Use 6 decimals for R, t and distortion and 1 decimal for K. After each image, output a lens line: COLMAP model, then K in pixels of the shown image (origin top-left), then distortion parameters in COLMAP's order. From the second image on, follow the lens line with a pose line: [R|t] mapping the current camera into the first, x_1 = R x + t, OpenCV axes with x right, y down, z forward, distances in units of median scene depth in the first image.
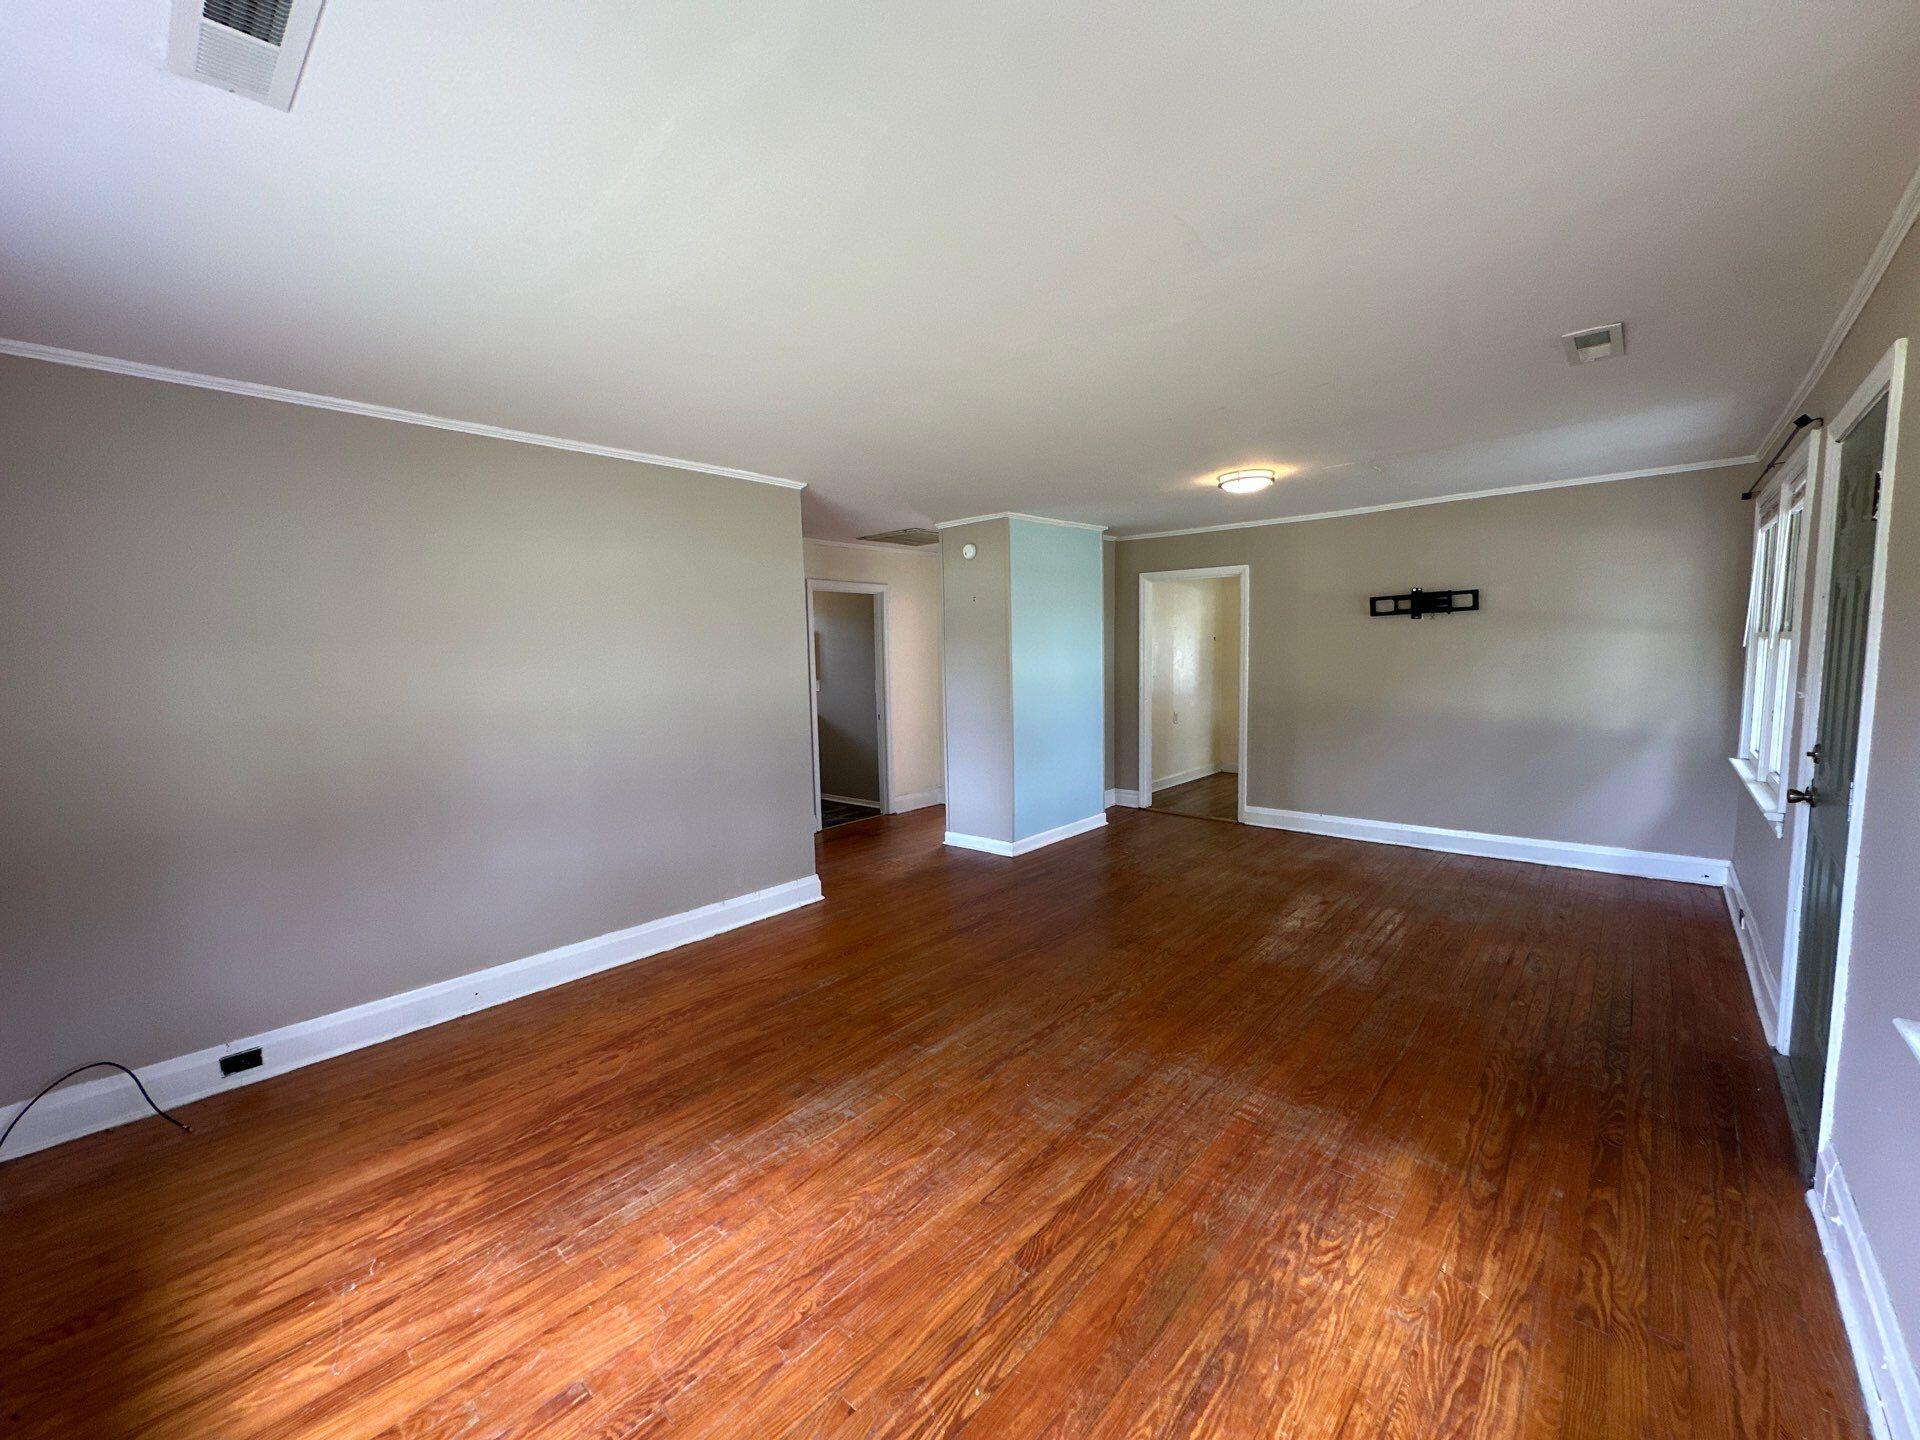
lens RADIAL K [[764.9, 0, 953.2], [0, 764.9, 723.2], [0, 0, 1]] dist [-0.002701, 0.000354]
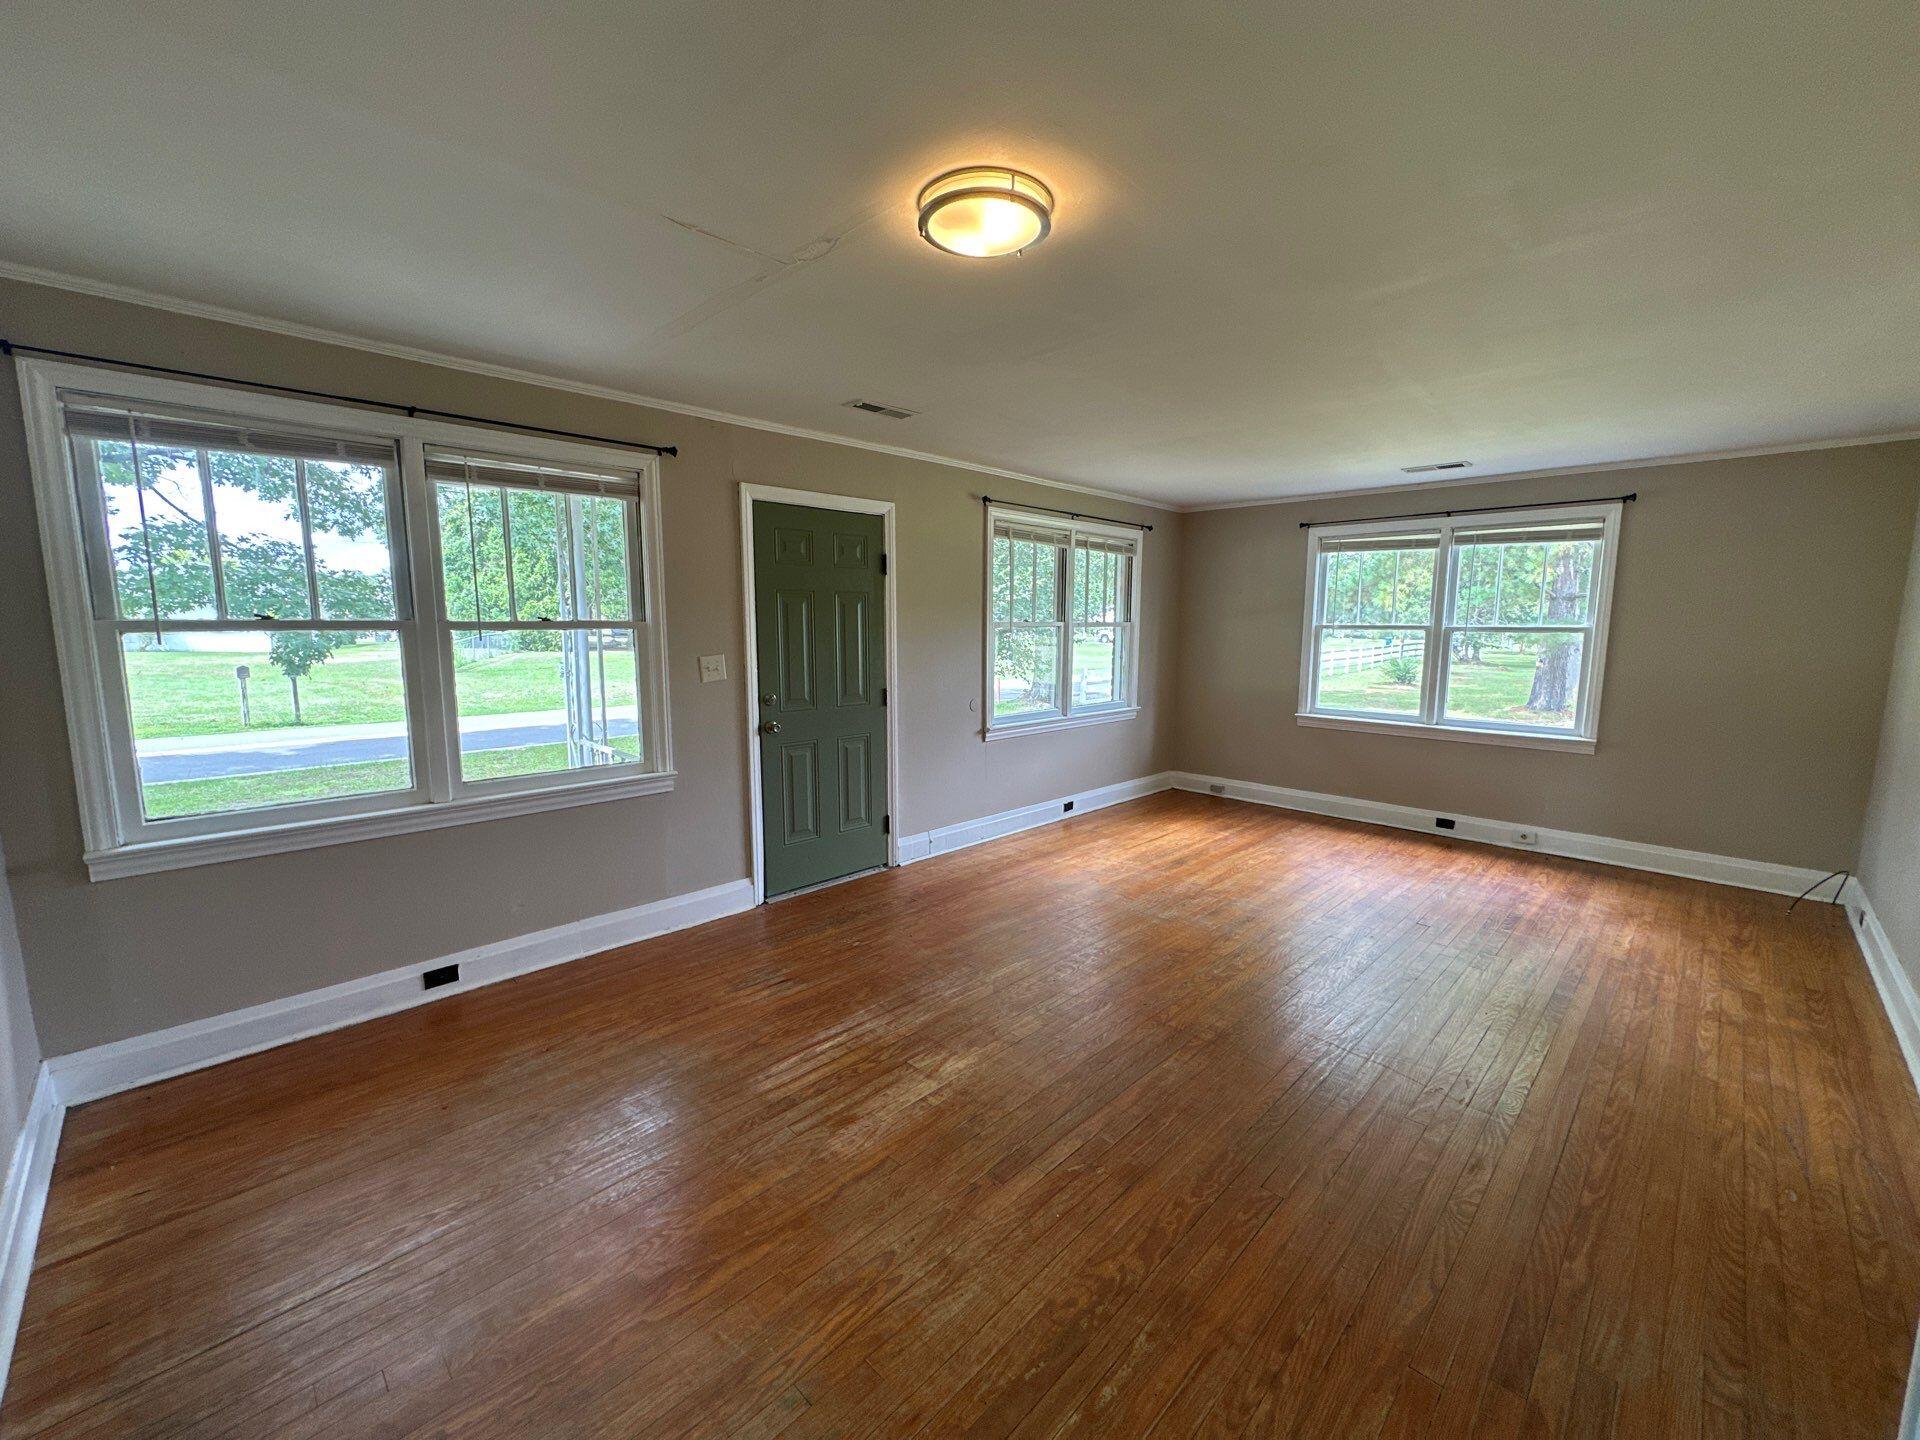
lens RADIAL K [[764.9, 0, 955.1], [0, 764.9, 721.0], [0, 0, 1]] dist [-0.002701, 0.000354]
pose [[-0.998470, 0.010067, 0.054374, 0.496819], [0.021904, 0.974861, 0.221734, -0.196617], [-0.050775, 0.222585, -0.973590, 1.902755]]
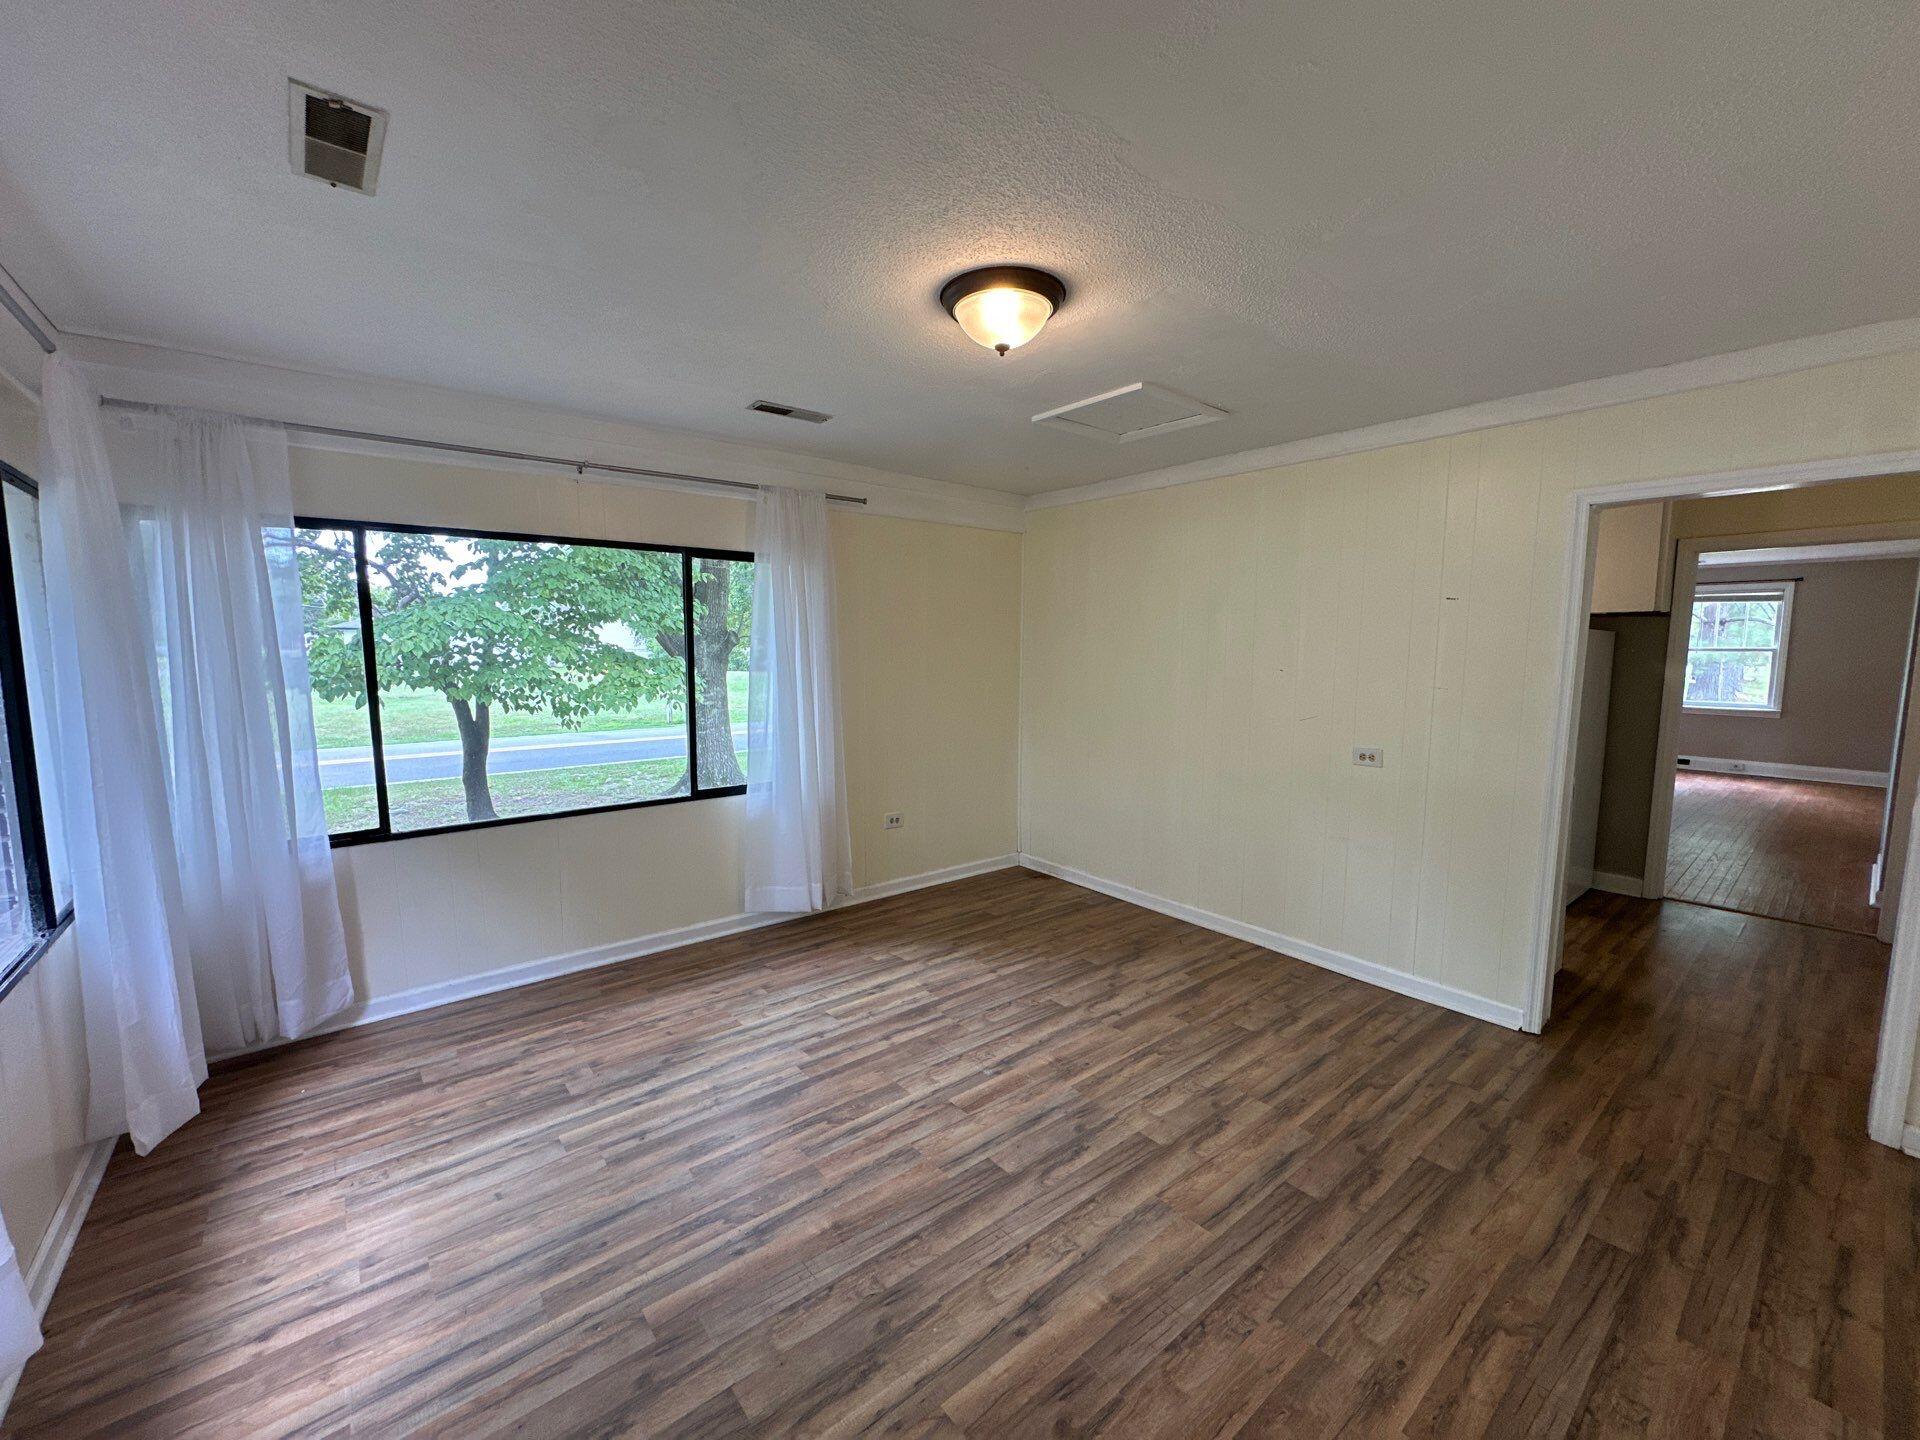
lens RADIAL K [[764.9, 0, 956.3], [0, 764.9, 699.2], [0, 0, 1]] dist [-0.002701, 0.000354]
pose [[-0.989015, 0.013080, 0.147236, 1.770197], [0.036410, 0.986944, 0.156894, -0.371438], [-0.143261, 0.160532, -0.976579, 3.402167]]
